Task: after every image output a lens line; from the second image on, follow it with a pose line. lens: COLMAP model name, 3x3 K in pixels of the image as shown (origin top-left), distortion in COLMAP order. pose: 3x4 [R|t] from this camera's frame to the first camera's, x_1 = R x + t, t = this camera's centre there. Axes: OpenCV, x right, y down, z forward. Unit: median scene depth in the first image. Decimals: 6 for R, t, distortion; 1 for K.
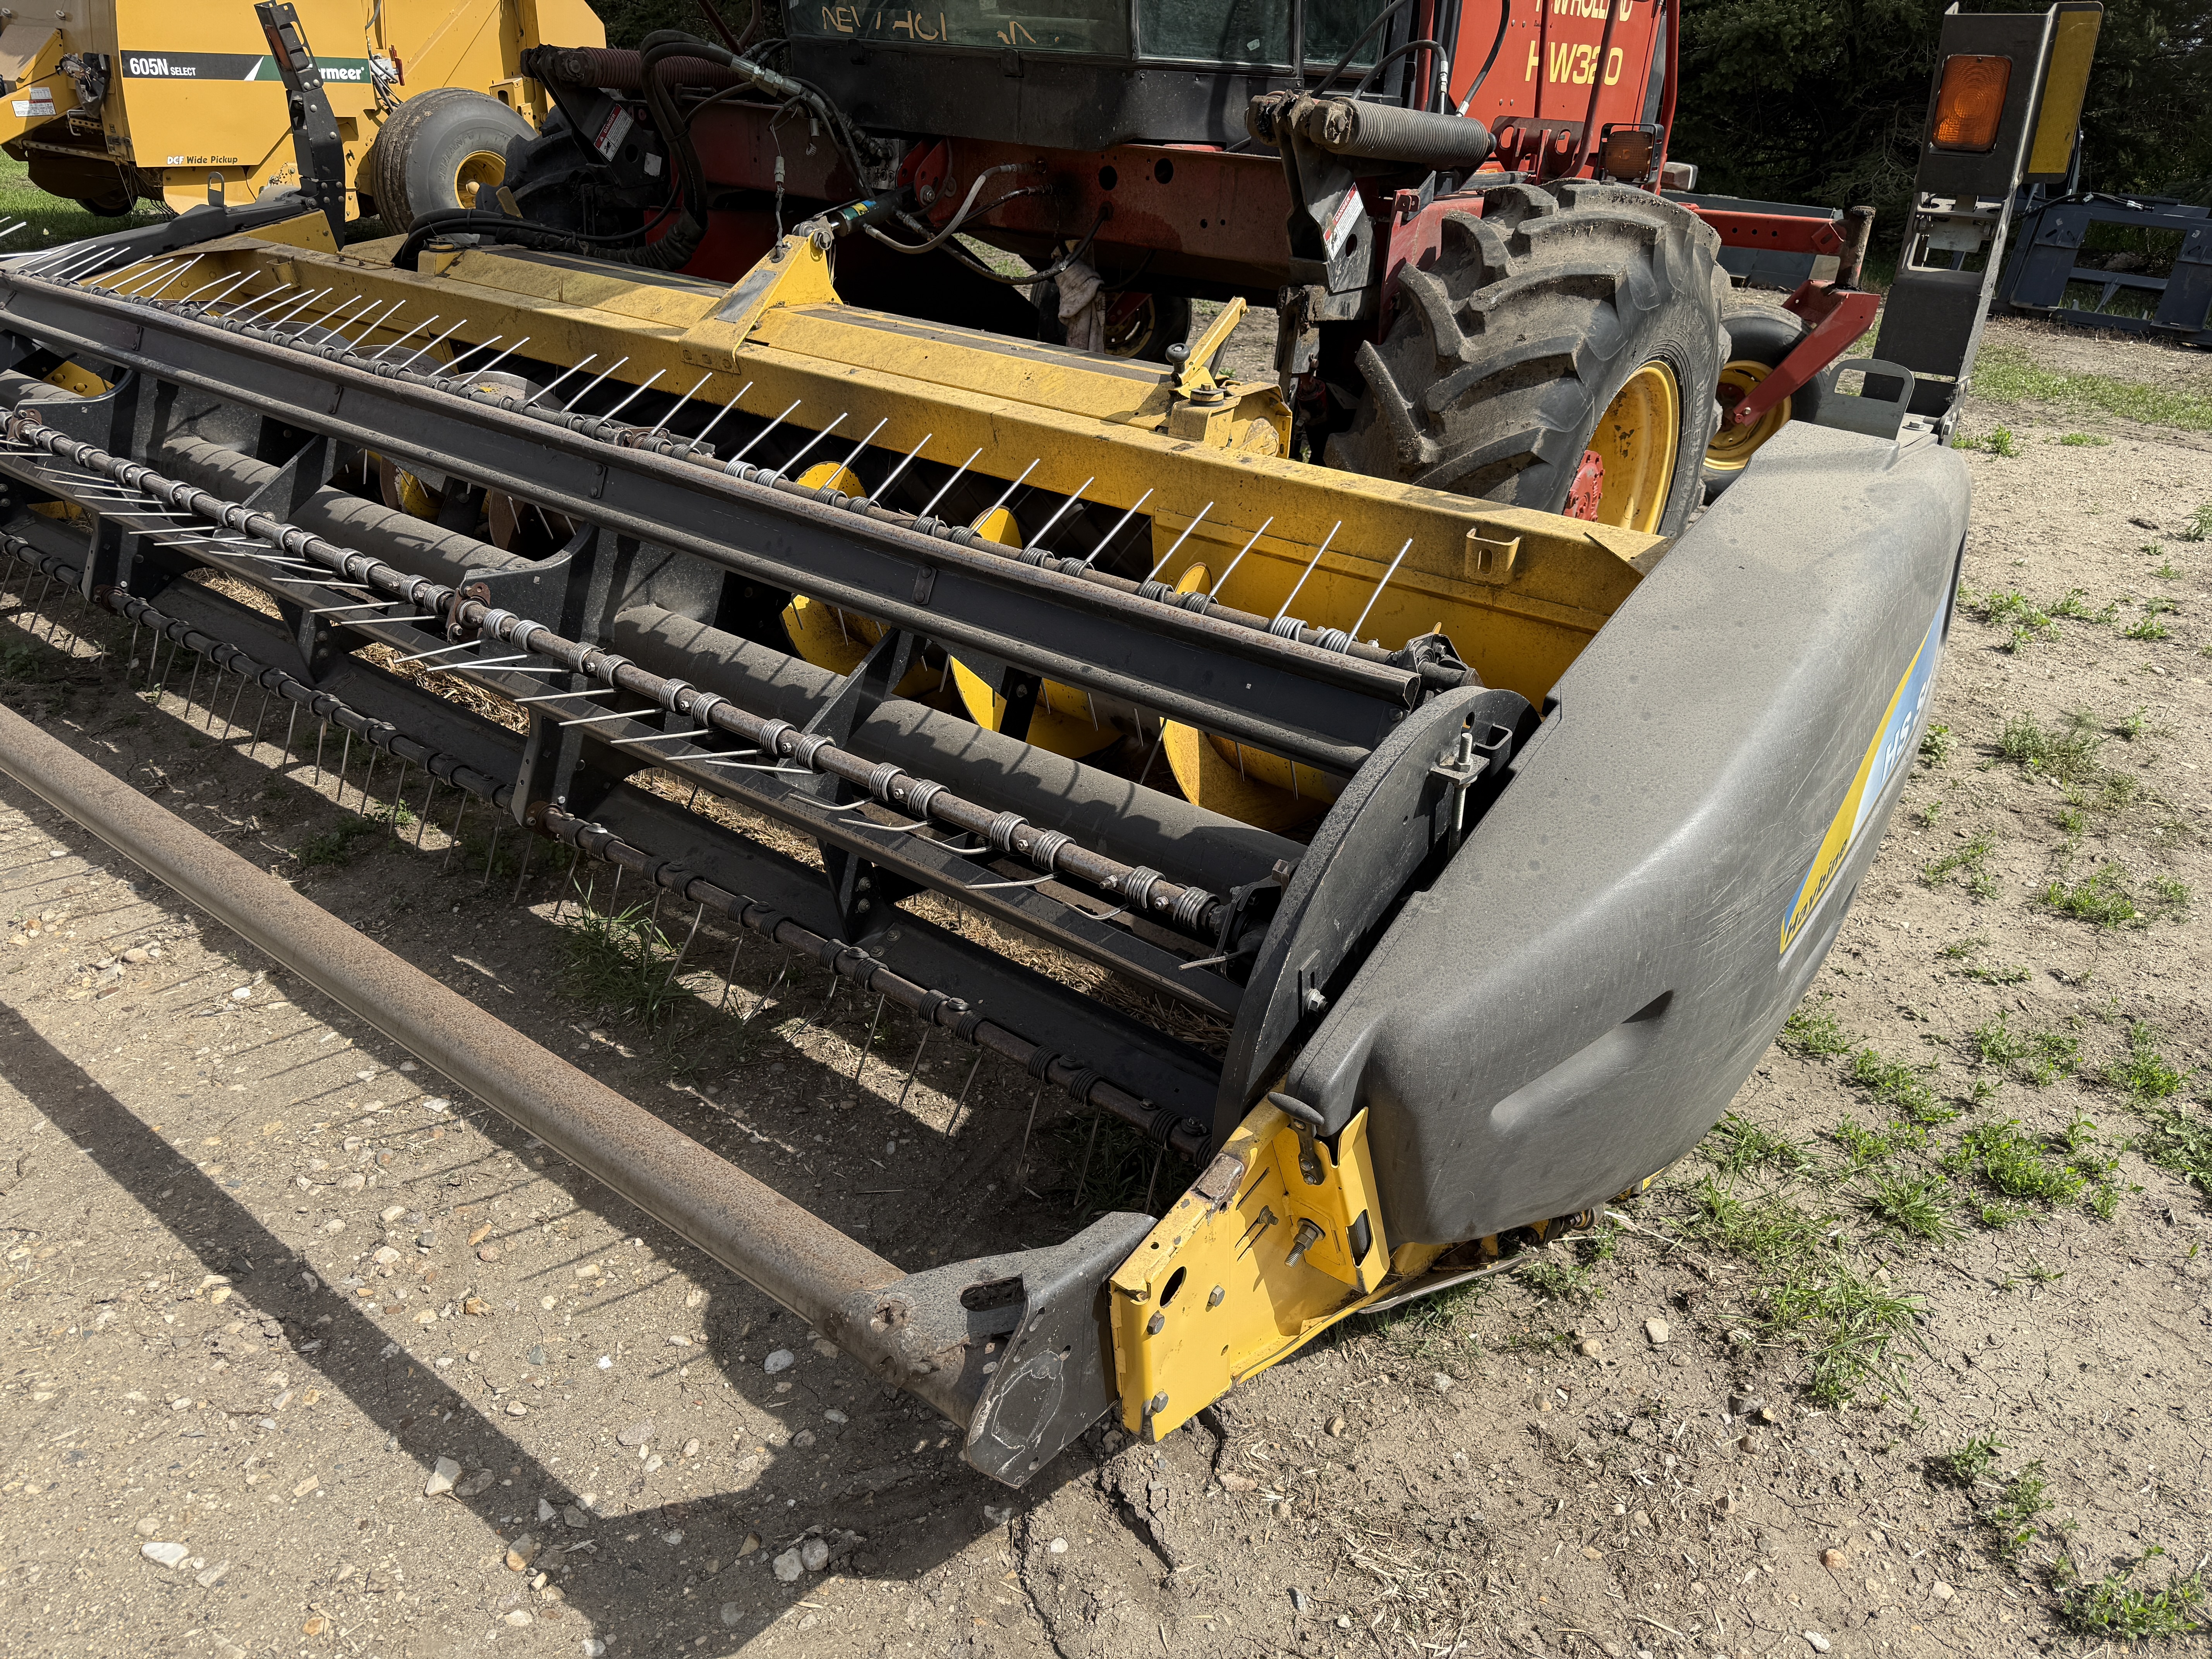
lens RADIAL K [[1562.1, 0, 1112.8], [0, 1562.1, 835.0], [0, 0, 1]] dist [0.024154, -0.031205]
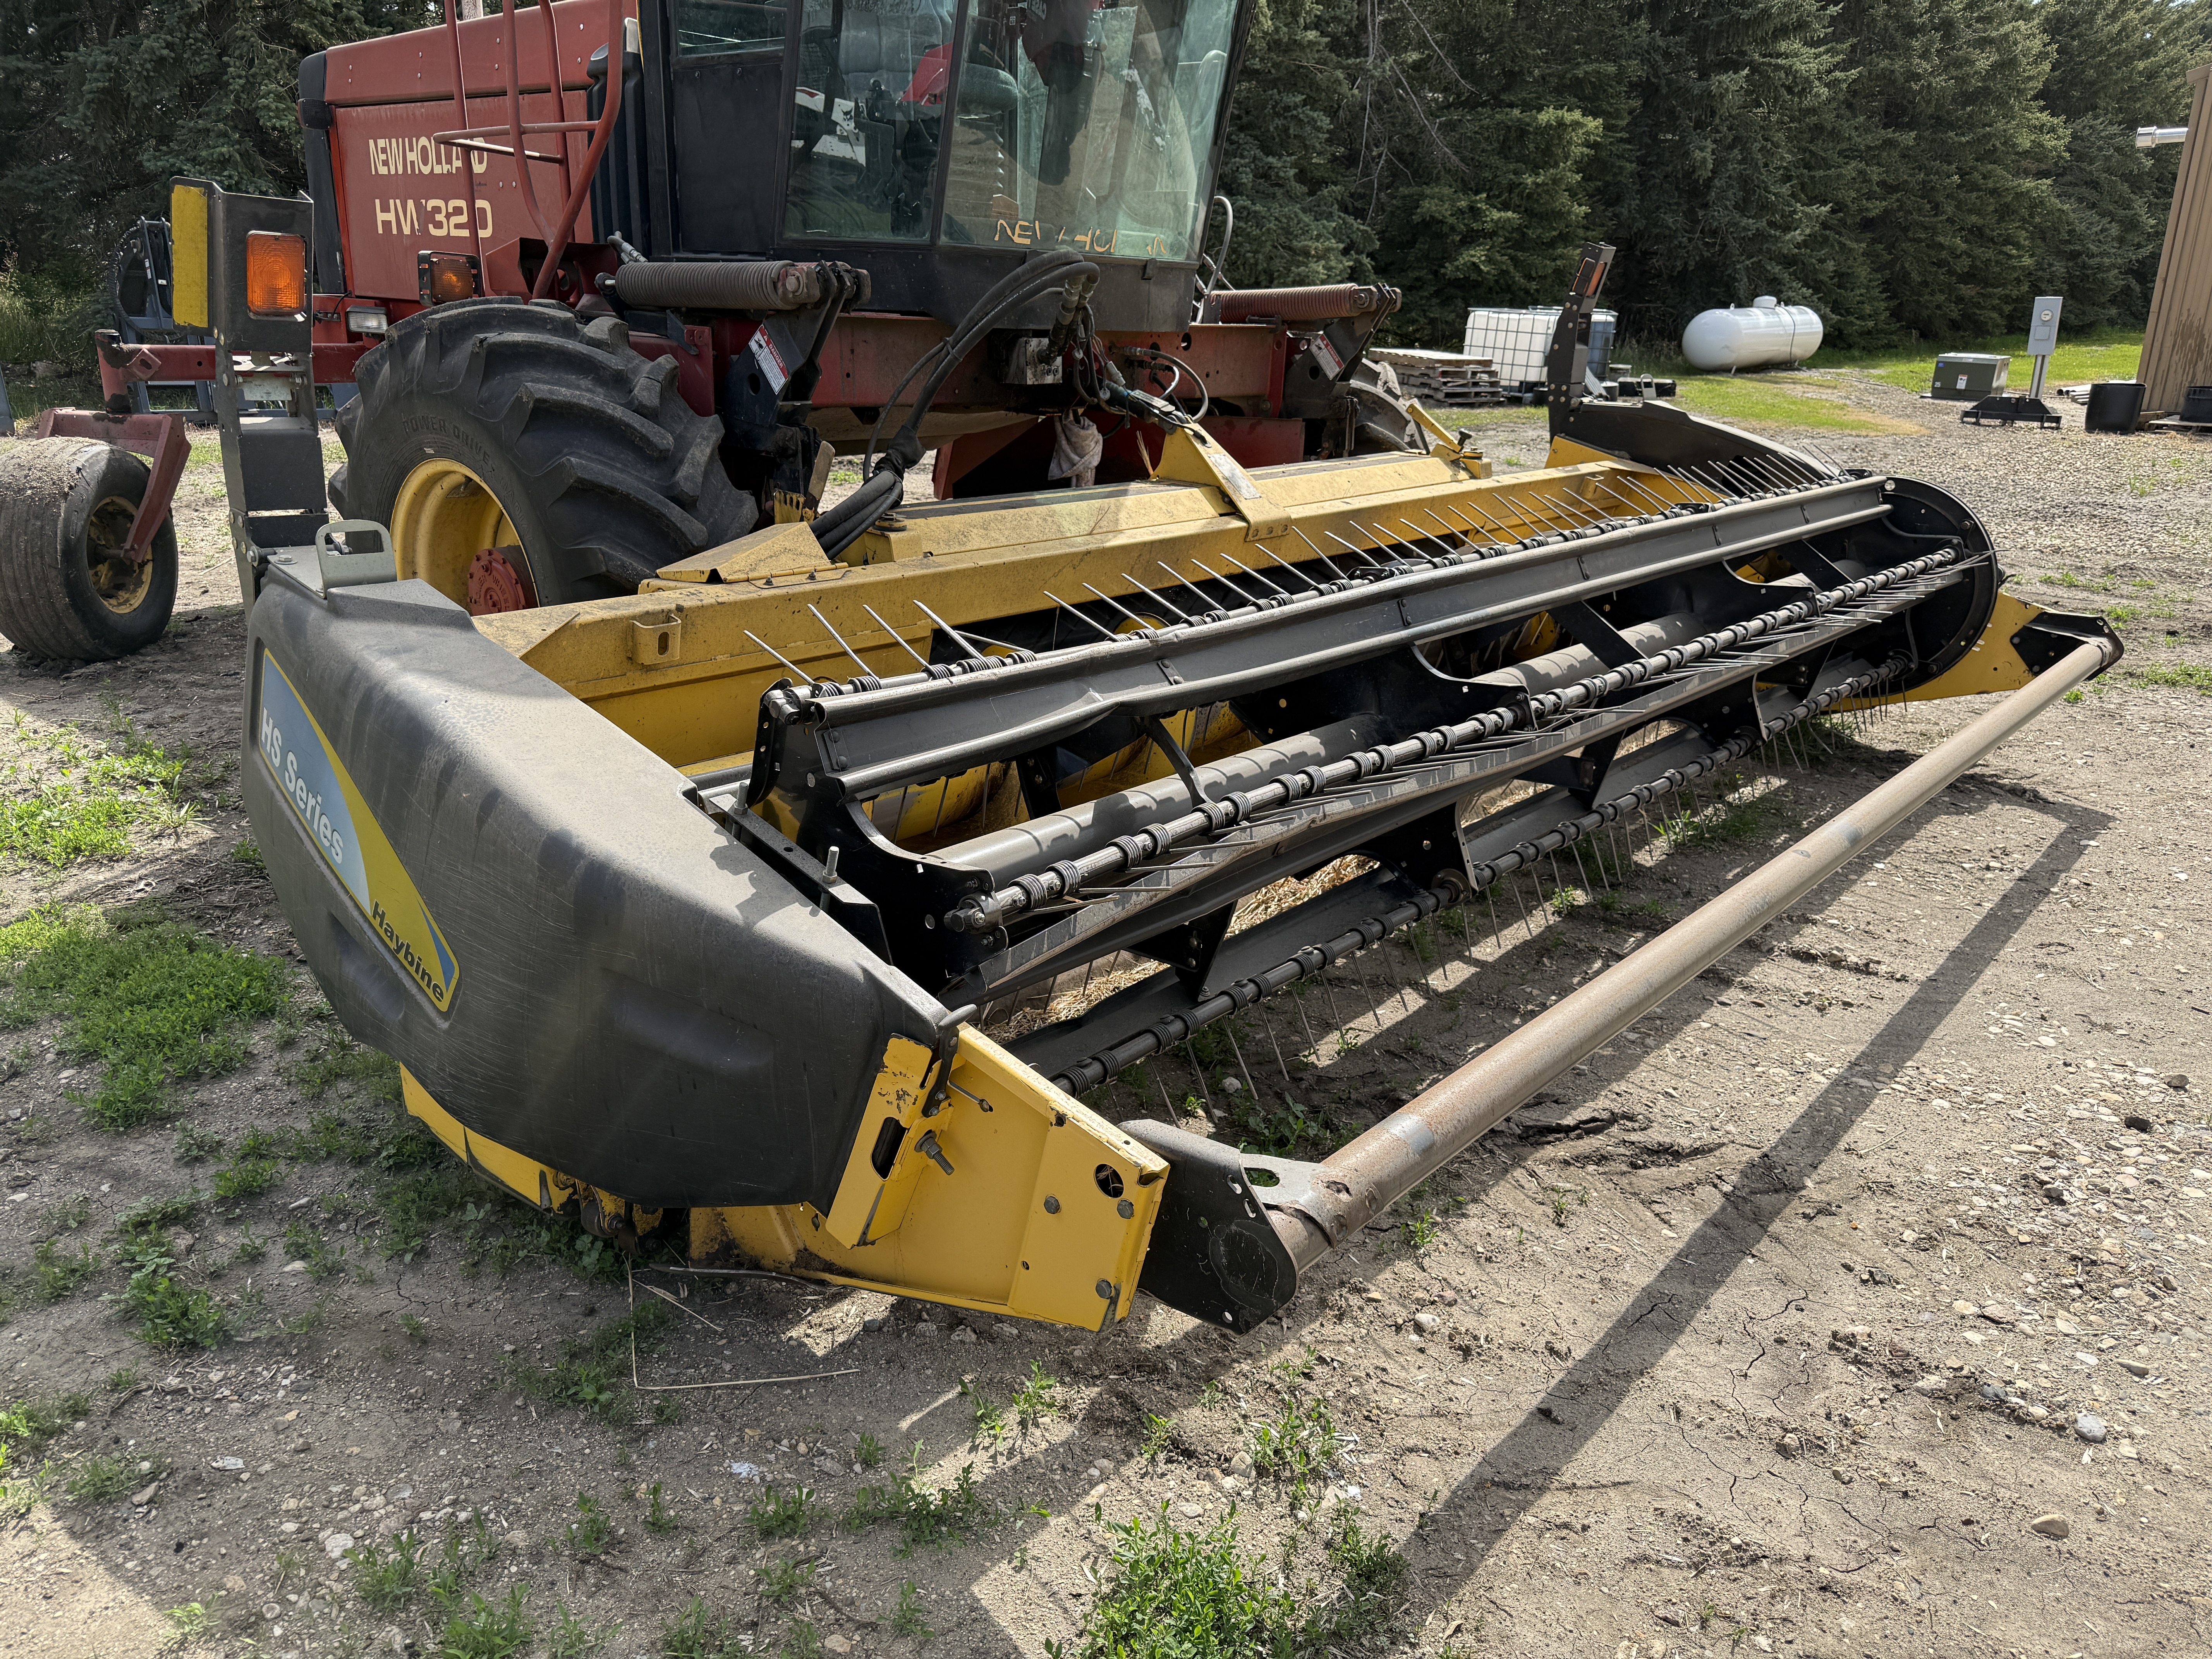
lens RADIAL K [[1547.2, 0, 1151.3], [0, 1547.2, 834.1], [0, 0, 1]] dist [0.036414, -0.033440]
pose [[0.059094, -0.385588, 0.920777, -1.396542], [0.416984, 0.847597, 0.328182, -0.520797], [-0.906991, 0.364555, 0.210872, 0.912216]]
